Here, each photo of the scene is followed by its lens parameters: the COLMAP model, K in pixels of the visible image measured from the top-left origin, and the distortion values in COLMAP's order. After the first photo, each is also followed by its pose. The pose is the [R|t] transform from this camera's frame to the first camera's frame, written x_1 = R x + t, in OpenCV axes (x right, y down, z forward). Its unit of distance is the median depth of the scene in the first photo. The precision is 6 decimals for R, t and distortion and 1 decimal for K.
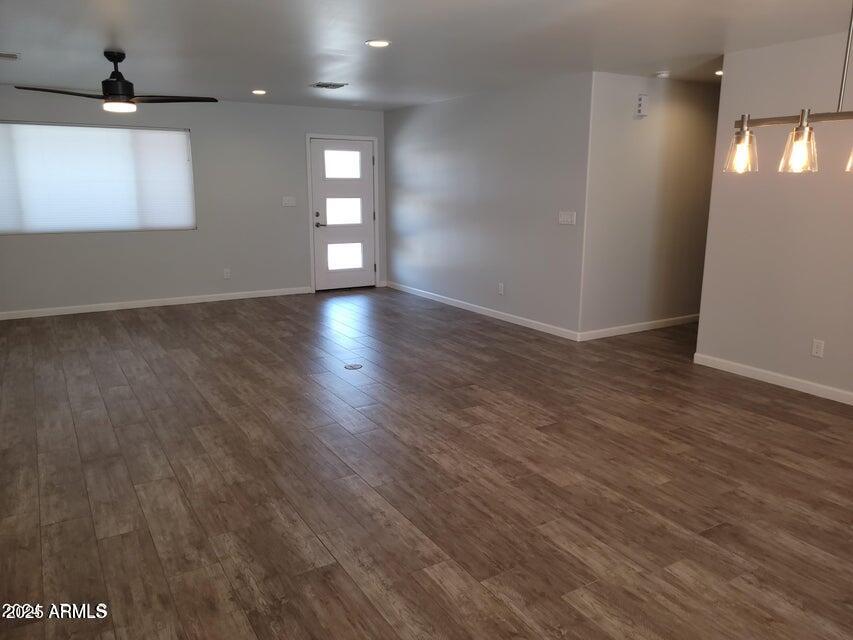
lens RADIAL K [[647.7, 0, 432.1], [0, 647.7, 322.8], [0, 0, 1]] dist [0.031367, -0.012509]
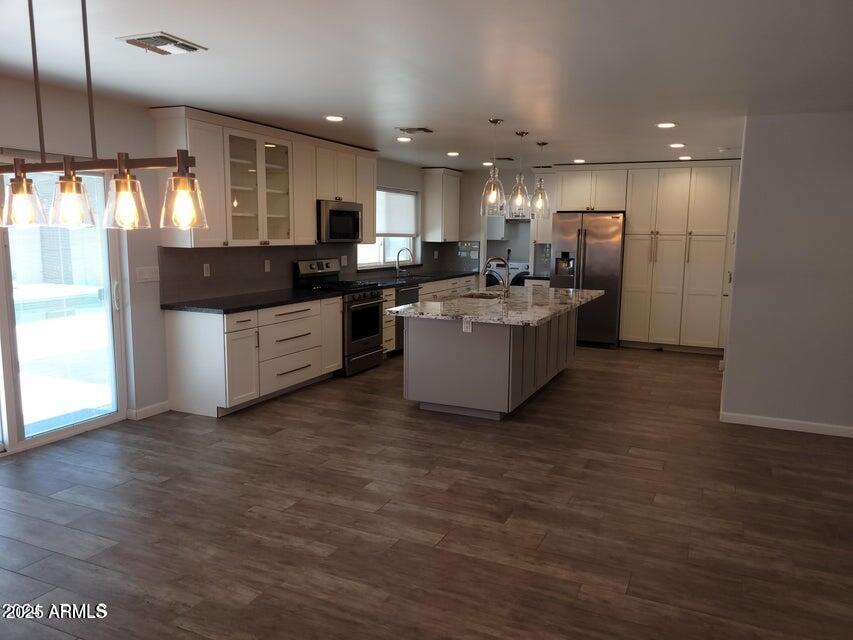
lens RADIAL K [[647.7, 0, 427.1], [0, 647.7, 316.6], [0, 0, 1]] dist [0.031367, -0.012509]
pose [[-0.838401, 0.056925, -0.542073, 0.676606], [-0.133669, 0.942687, 0.305734, -0.411576], [0.528409, 0.328786, -0.782741, 1.814977]]
